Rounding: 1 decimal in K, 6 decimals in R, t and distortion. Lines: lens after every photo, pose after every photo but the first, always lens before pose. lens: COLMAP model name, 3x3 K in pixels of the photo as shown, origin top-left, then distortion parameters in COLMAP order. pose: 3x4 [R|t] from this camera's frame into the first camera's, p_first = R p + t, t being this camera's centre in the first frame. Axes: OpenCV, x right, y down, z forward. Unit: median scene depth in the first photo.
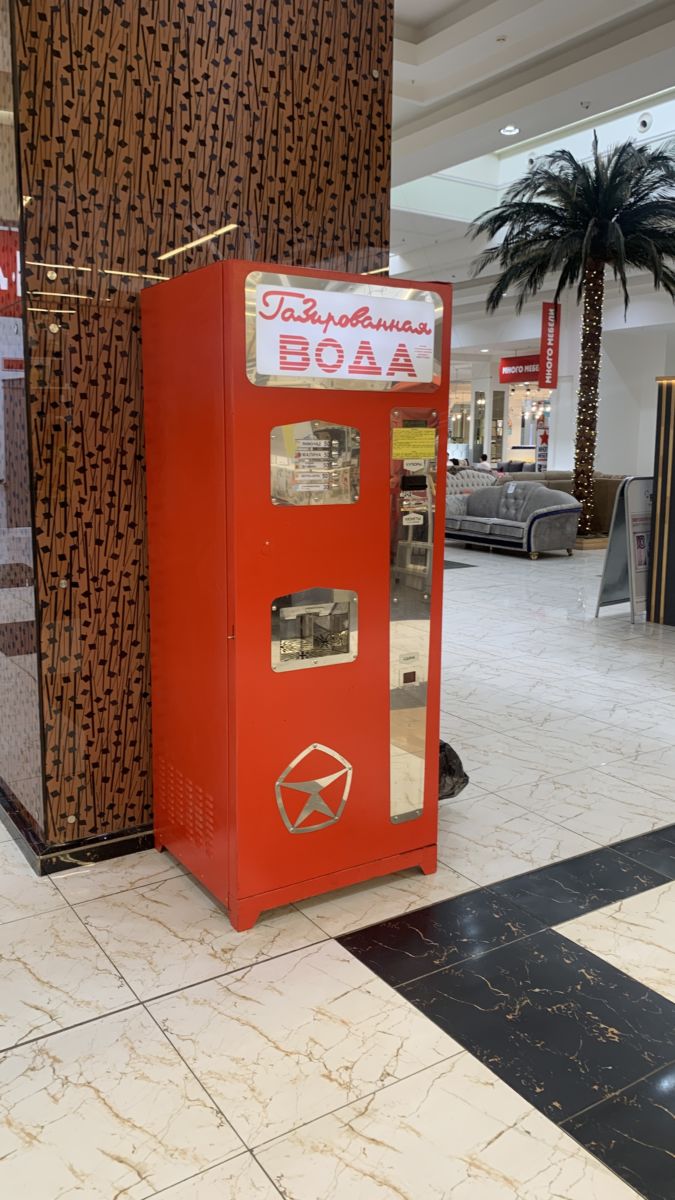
lens RADIAL K [[909.2, 0, 336.8], [0, 909.2, 606.6], [0, 0, 1]] dist [0.002174, -0.009772]
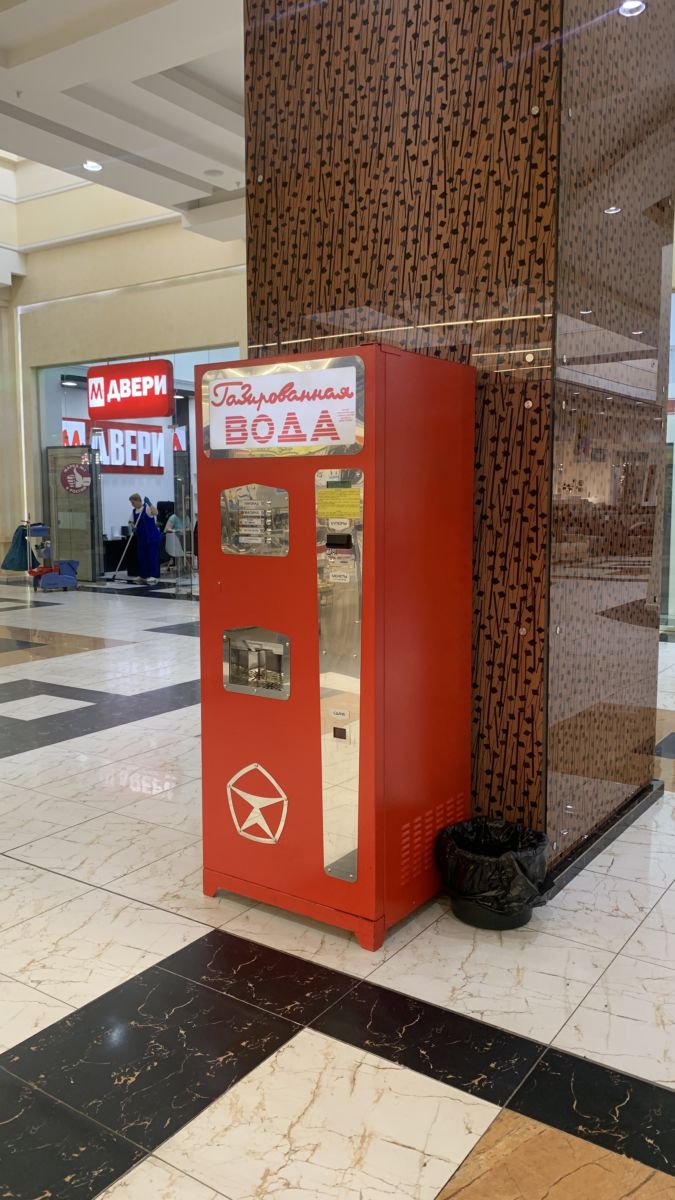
lens RADIAL K [[930.7, 0, 337.5], [0, 930.7, 600.0], [0, 0, 1]] dist [0.007493, 0.003565]
pose [[0.386049, 0.098093, -0.917248, 1.103368], [-0.159677, 0.986427, 0.038287, -0.116447], [0.908553, 0.131683, 0.396473, 0.619752]]
